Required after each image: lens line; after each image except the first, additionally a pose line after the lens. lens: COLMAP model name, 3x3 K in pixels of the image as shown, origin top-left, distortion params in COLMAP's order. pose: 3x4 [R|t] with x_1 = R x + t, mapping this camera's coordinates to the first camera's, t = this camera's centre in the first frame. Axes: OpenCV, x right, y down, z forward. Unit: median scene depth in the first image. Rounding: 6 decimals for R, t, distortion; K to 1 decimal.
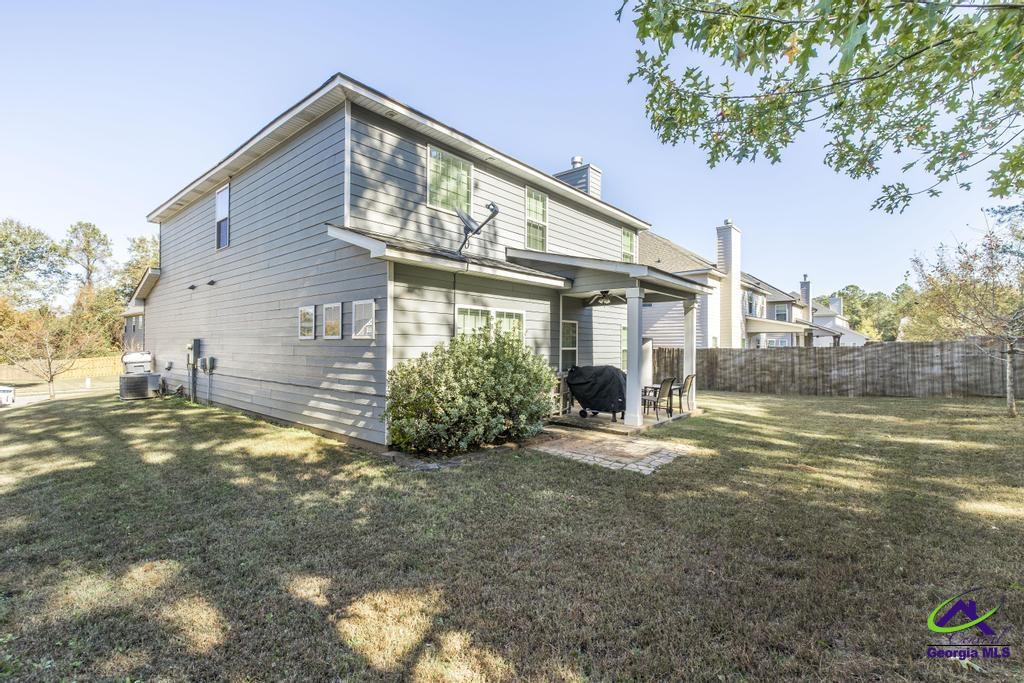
lens RADIAL K [[440.8, 0, 506.5], [0, 440.8, 342.0], [0, 0, 1]] dist [0.010815, -0.000002]
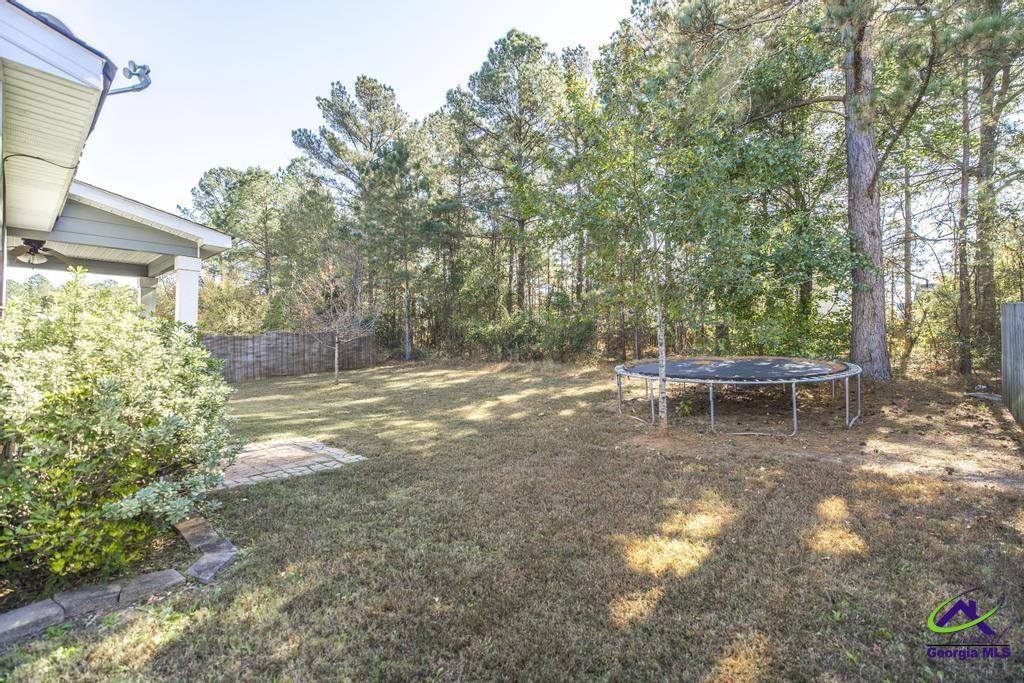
lens RADIAL K [[440.8, 0, 510.7], [0, 440.8, 339.9], [0, 0, 1]] dist [0.010815, -0.000002]
pose [[0.019852, 0.002258, 0.999800, -0.268751], [-0.006358, 0.999978, -0.002132, 0.009652], [-0.999783, -0.006315, 0.019866, 0.253112]]
